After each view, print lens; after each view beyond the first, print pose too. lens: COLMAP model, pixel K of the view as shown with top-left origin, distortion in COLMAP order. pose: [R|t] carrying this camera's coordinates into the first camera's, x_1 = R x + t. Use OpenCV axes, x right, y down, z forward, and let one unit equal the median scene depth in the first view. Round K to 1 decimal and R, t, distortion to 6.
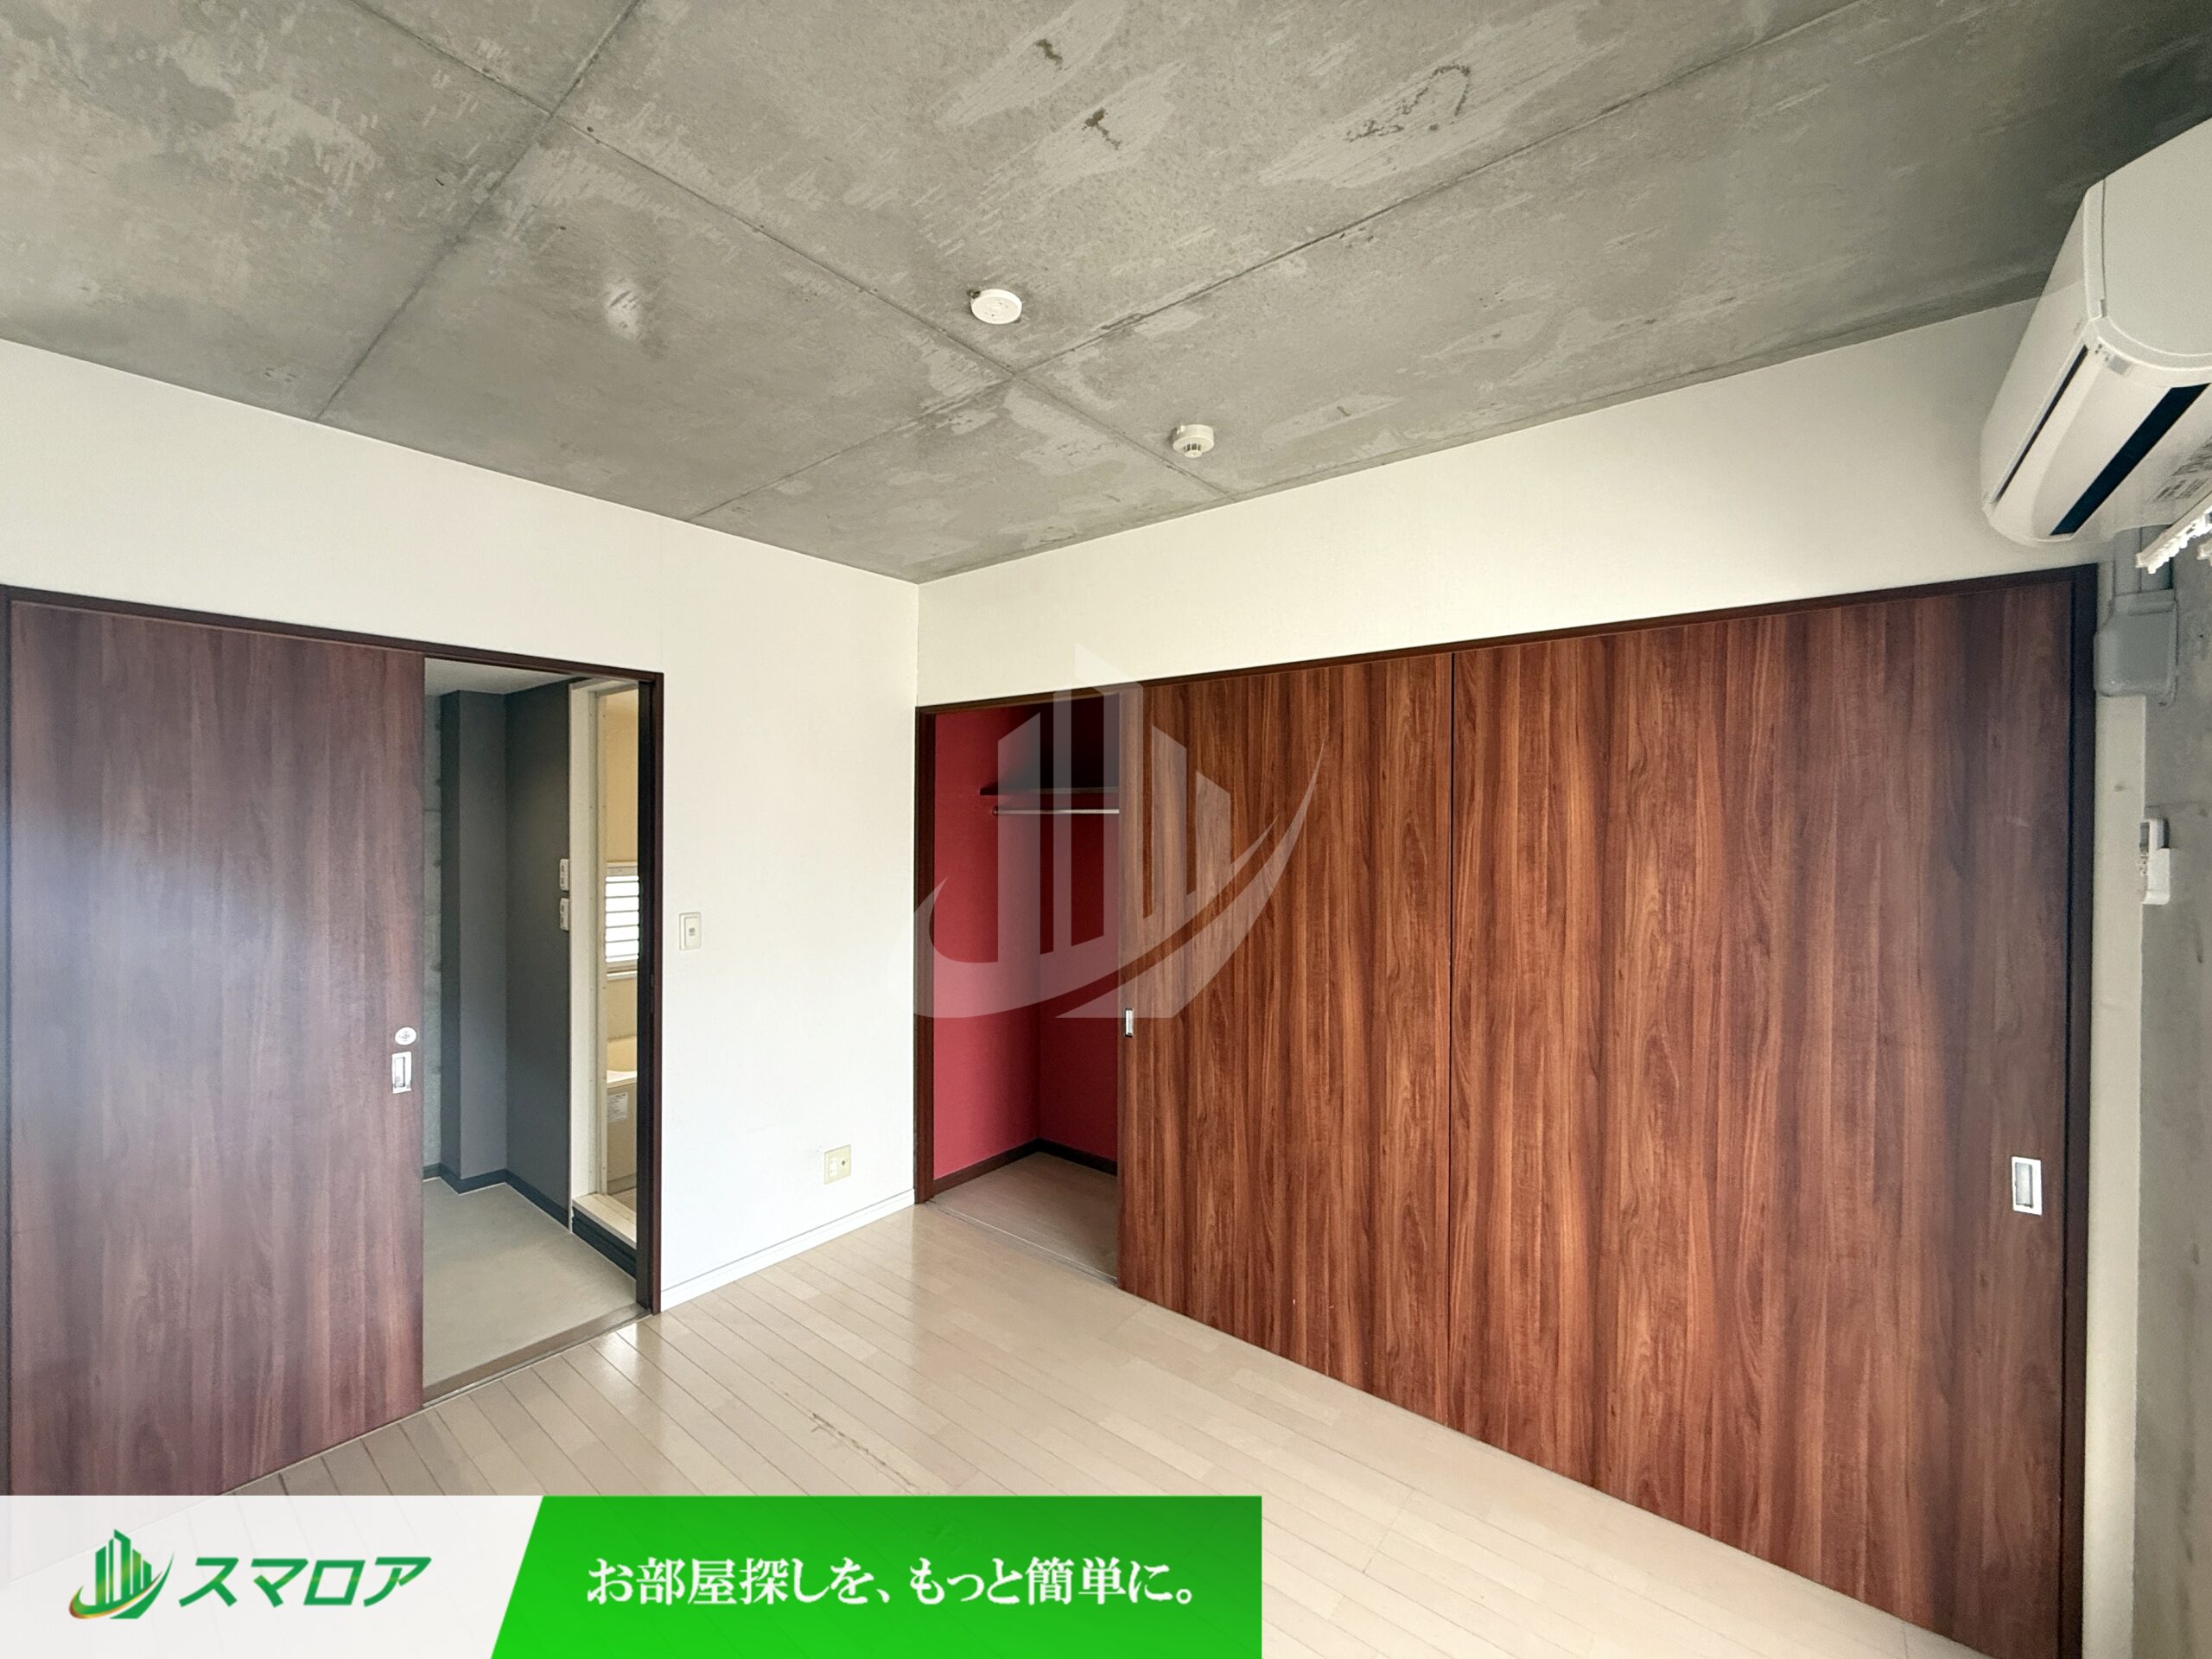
lens RADIAL K [[881.2, 0, 1100.0], [0, 881.2, 828.6], [0, 0, 1]] dist [-0.001689, 0.000033]
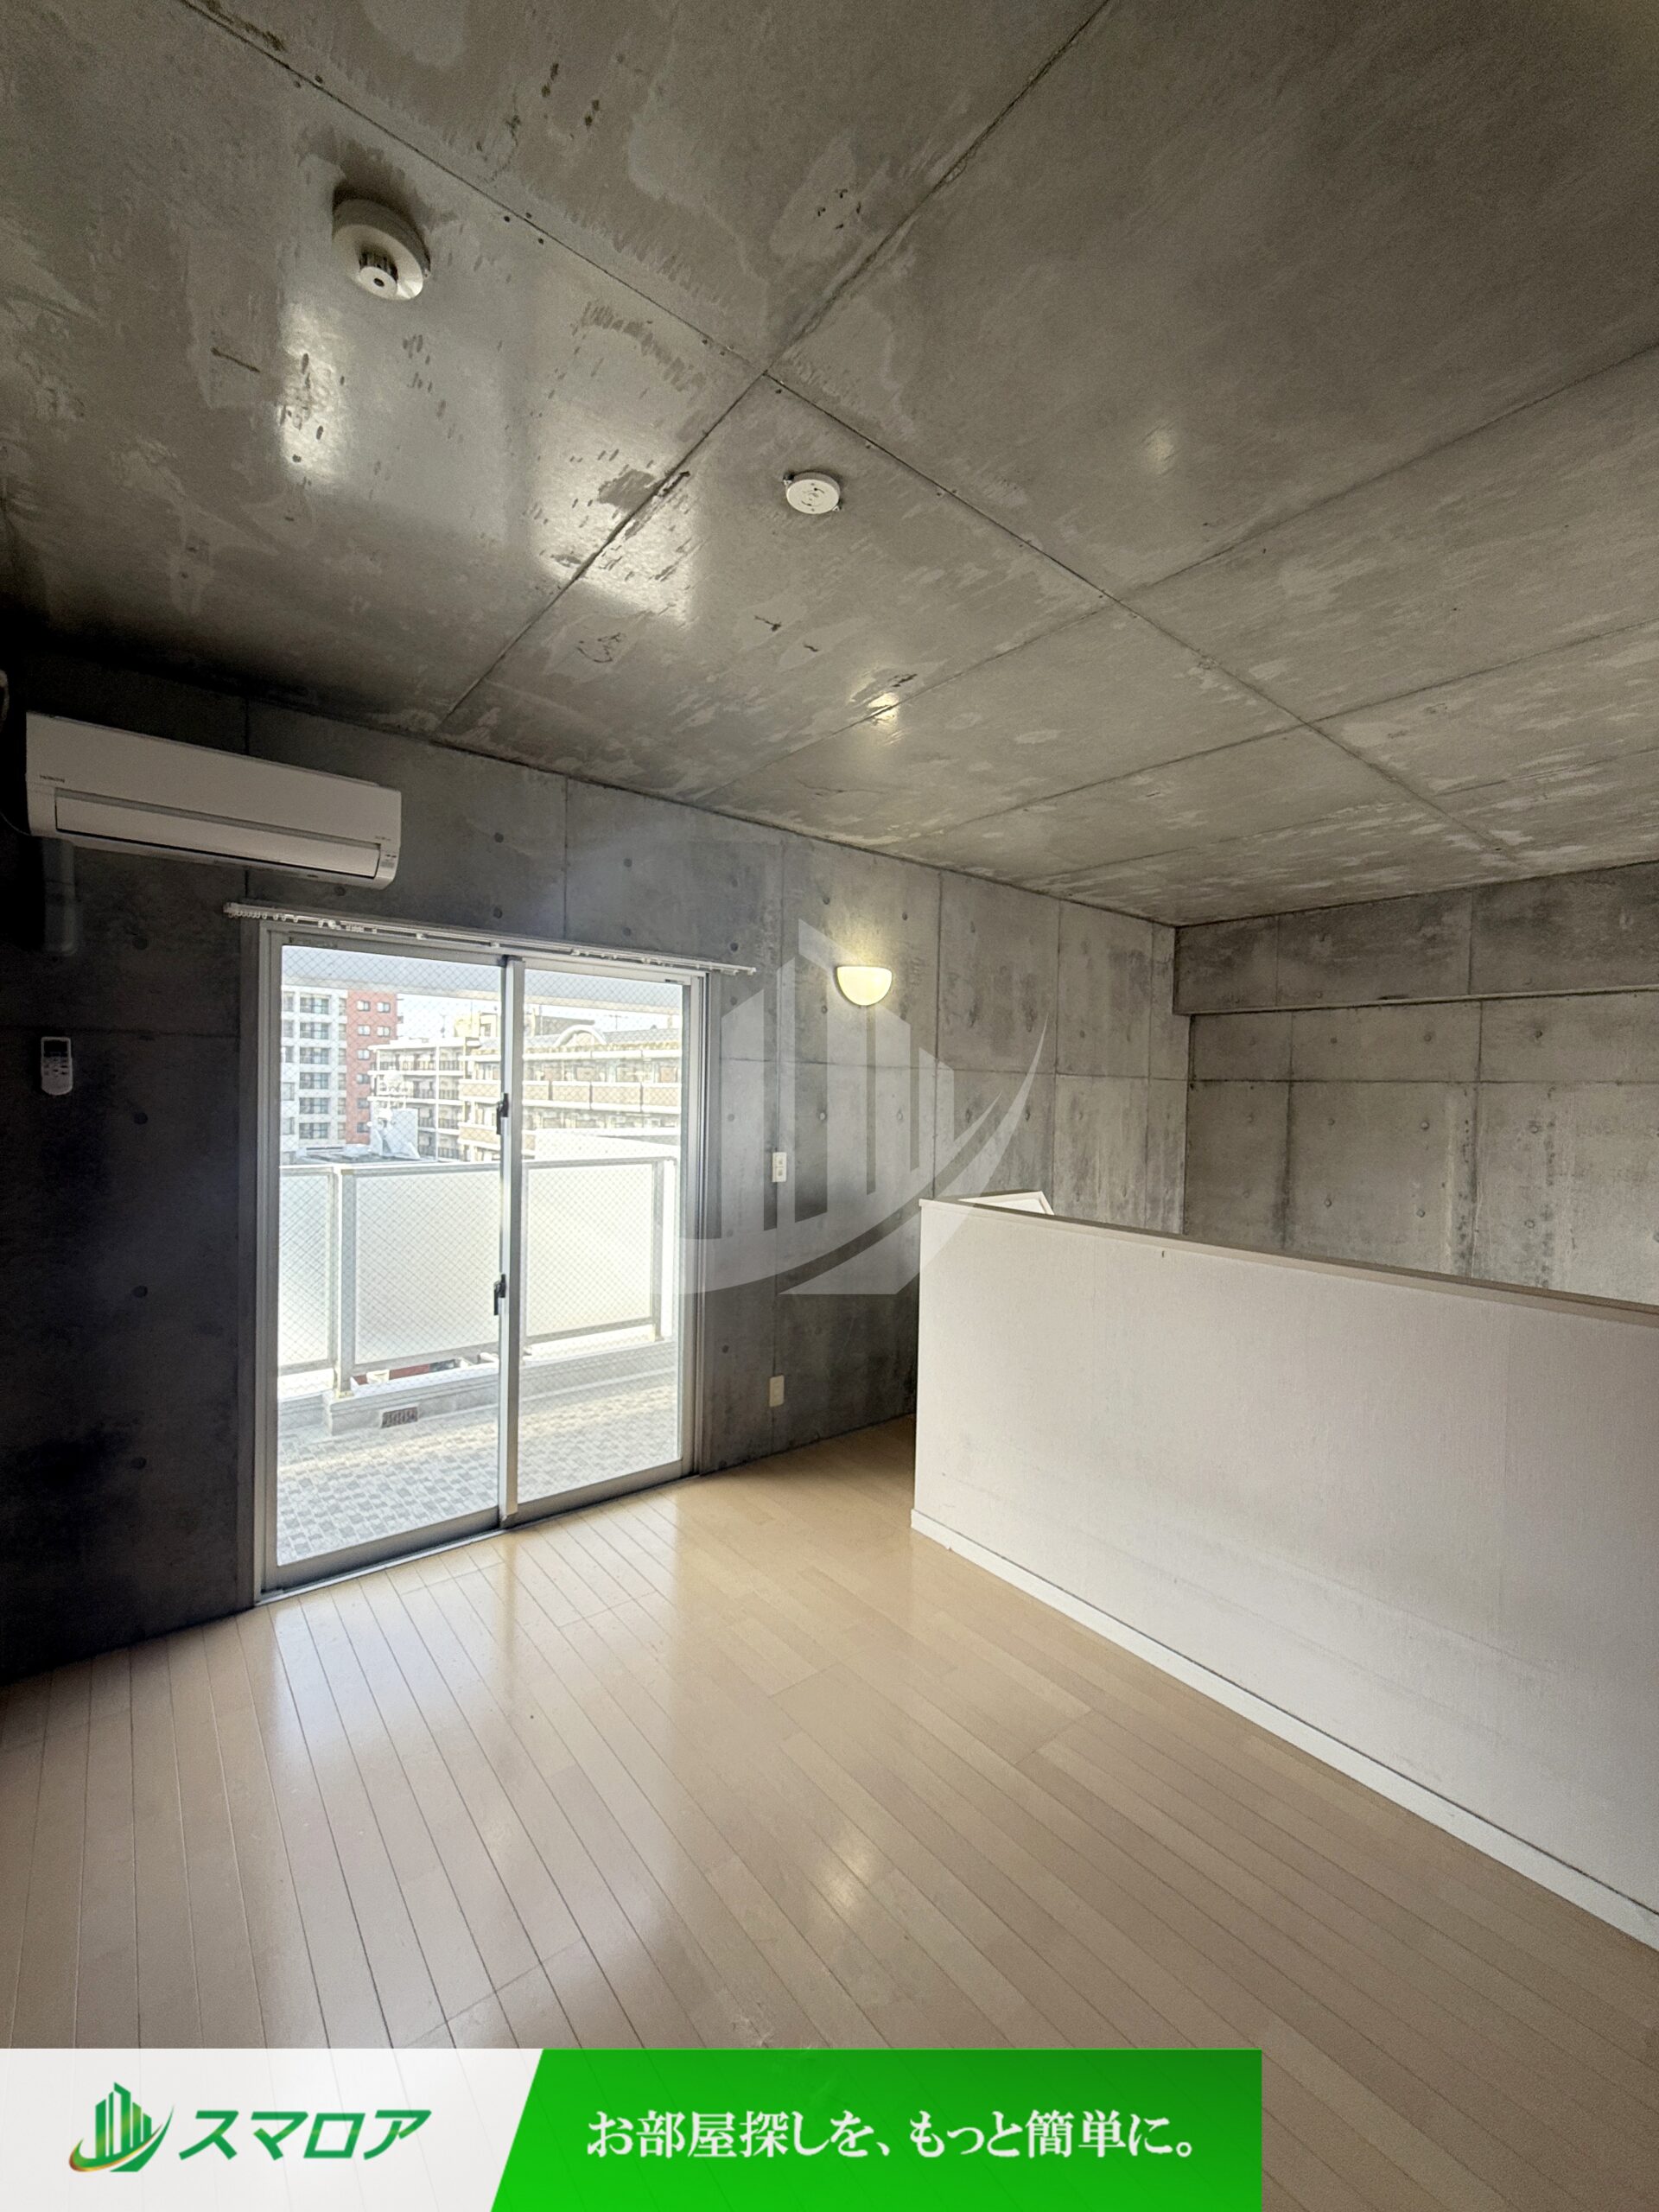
lens RADIAL K [[881.2, 0, 828.2], [0, 881.2, 1109.6], [0, 0, 1]] dist [-0.001689, 0.000033]
pose [[-0.977117, -0.029297, 0.210677, -0.238475], [-0.024056, 0.999335, 0.027397, 0.022766], [-0.211339, 0.021702, -0.977172, 1.315907]]
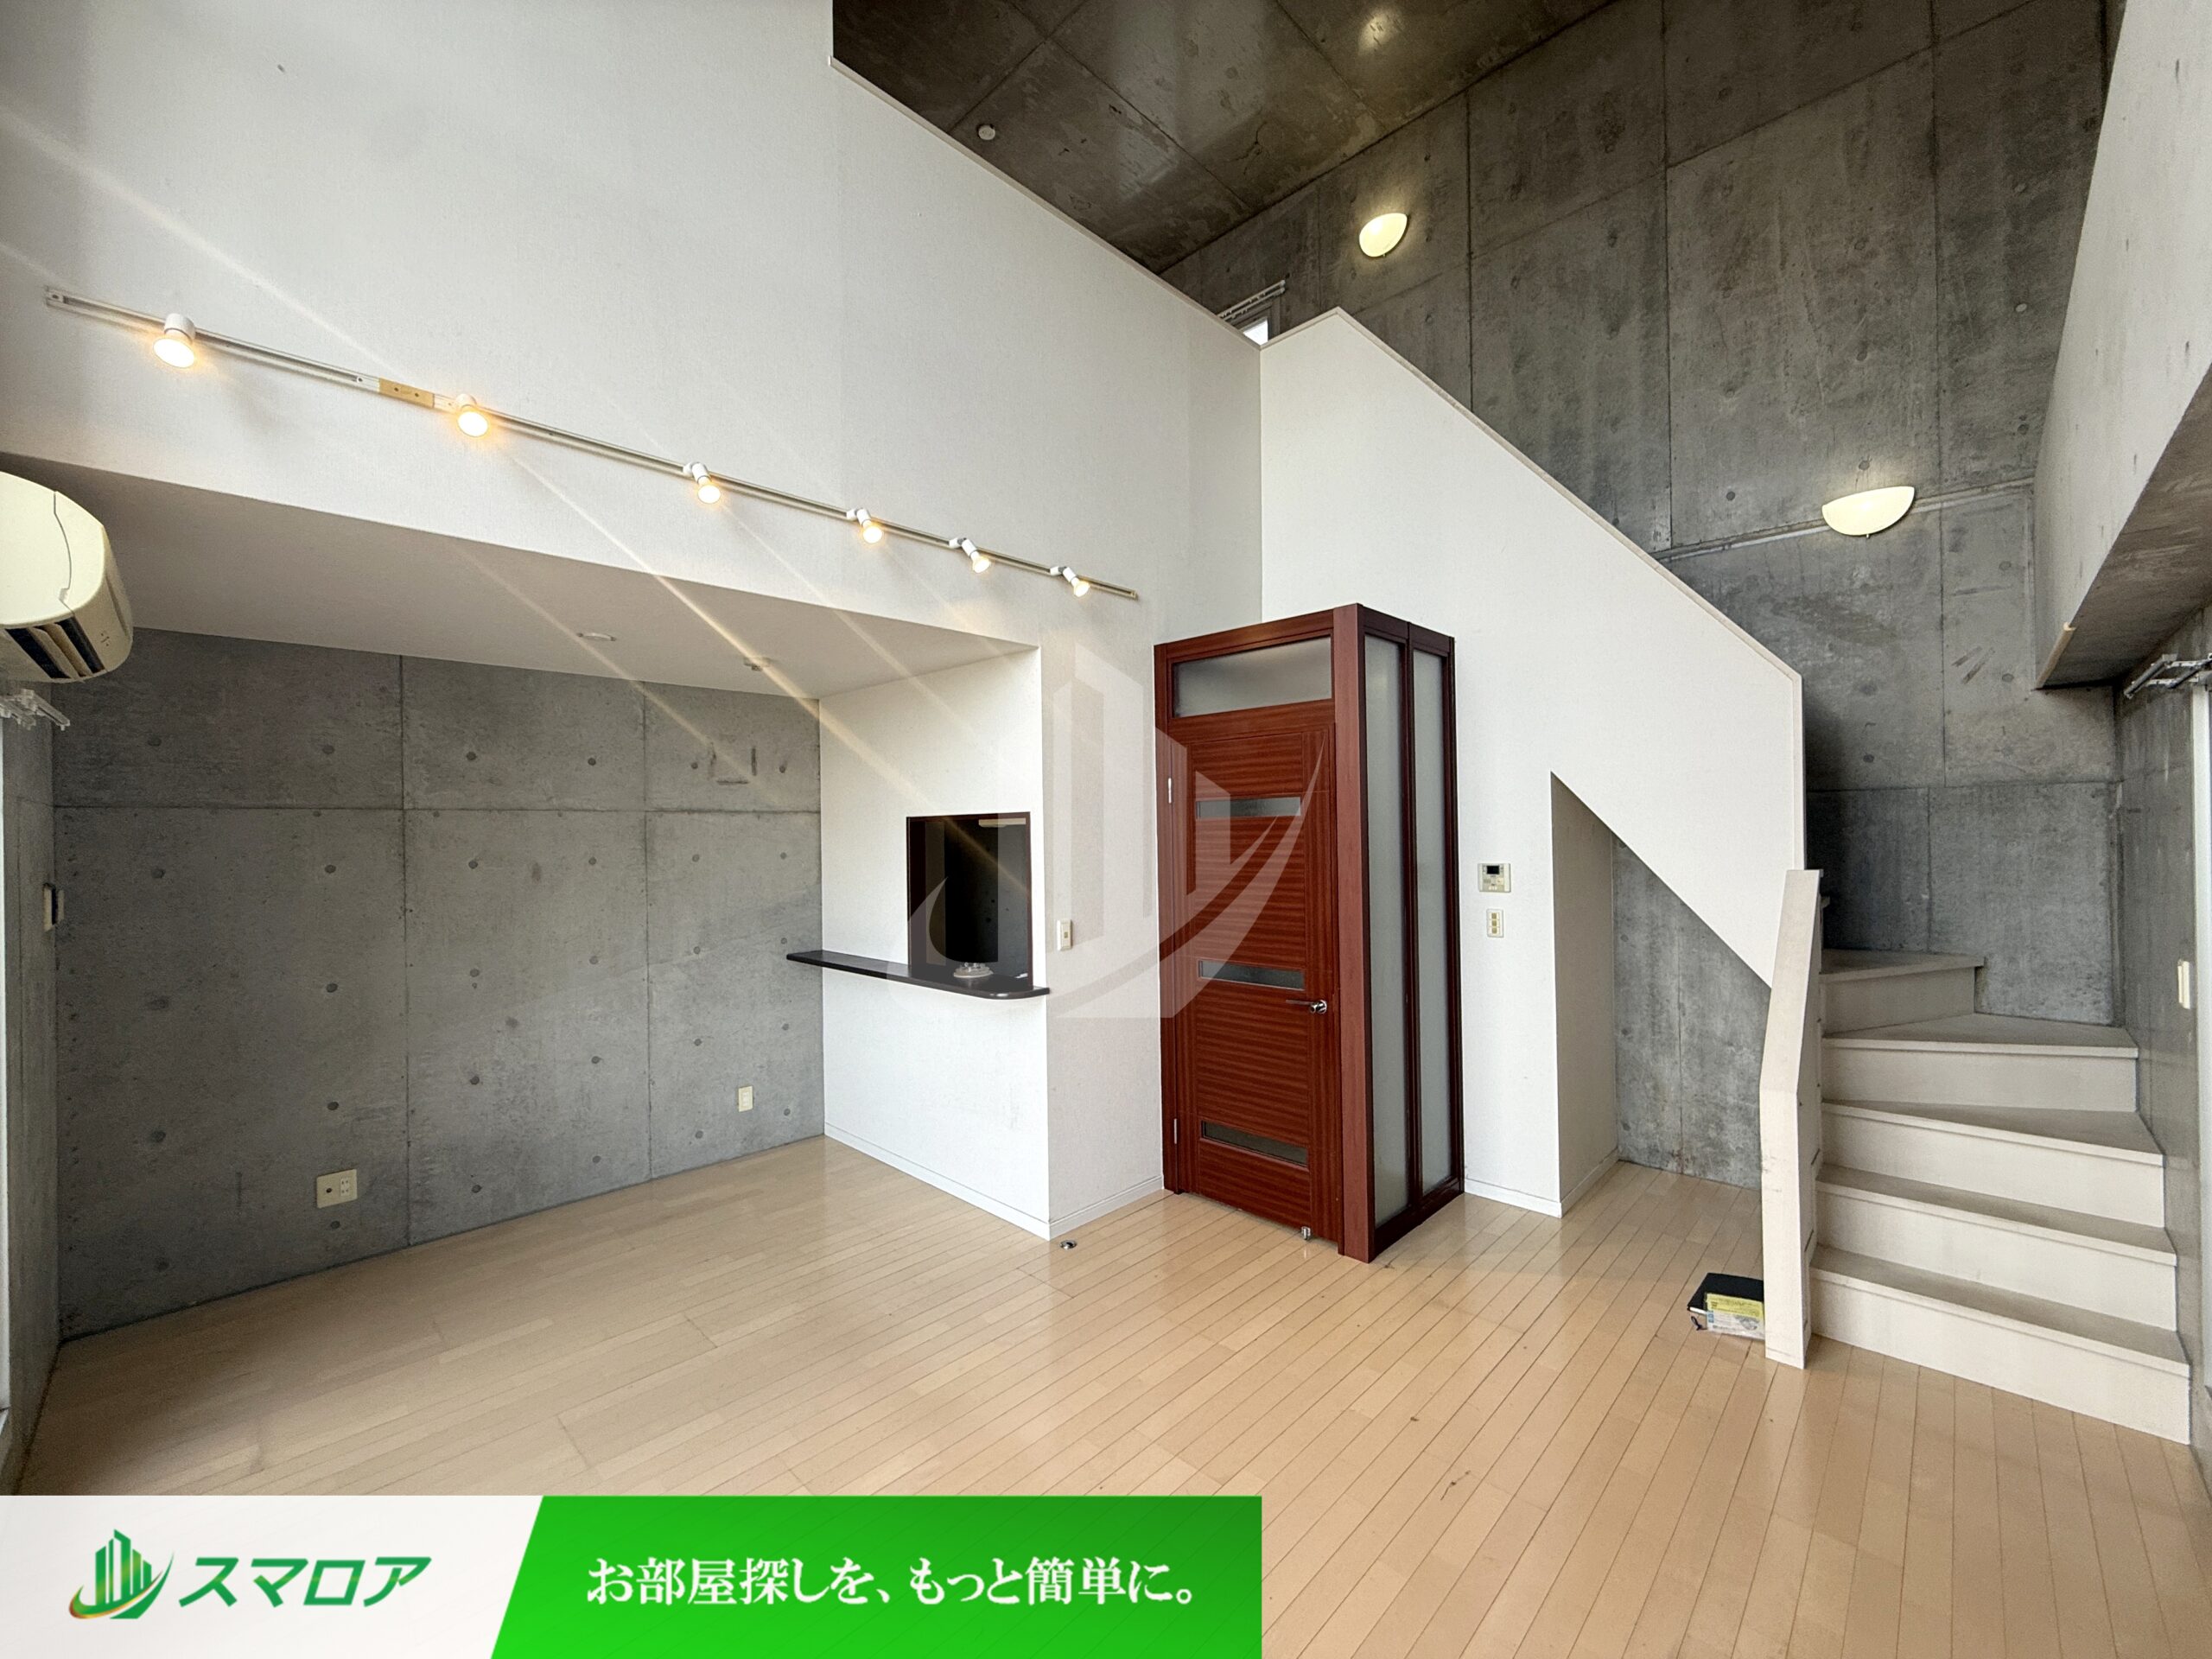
lens RADIAL K [[881.2, 0, 1100.6], [0, 881.2, 824.2], [0, 0, 1]] dist [-0.001689, 0.000033]
pose [[0.097329, 0.004590, 0.995242, -2.100309], [0.018813, 0.999802, -0.006451, 1.232881], [-0.995074, 0.019351, 0.097223, 0.249693]]
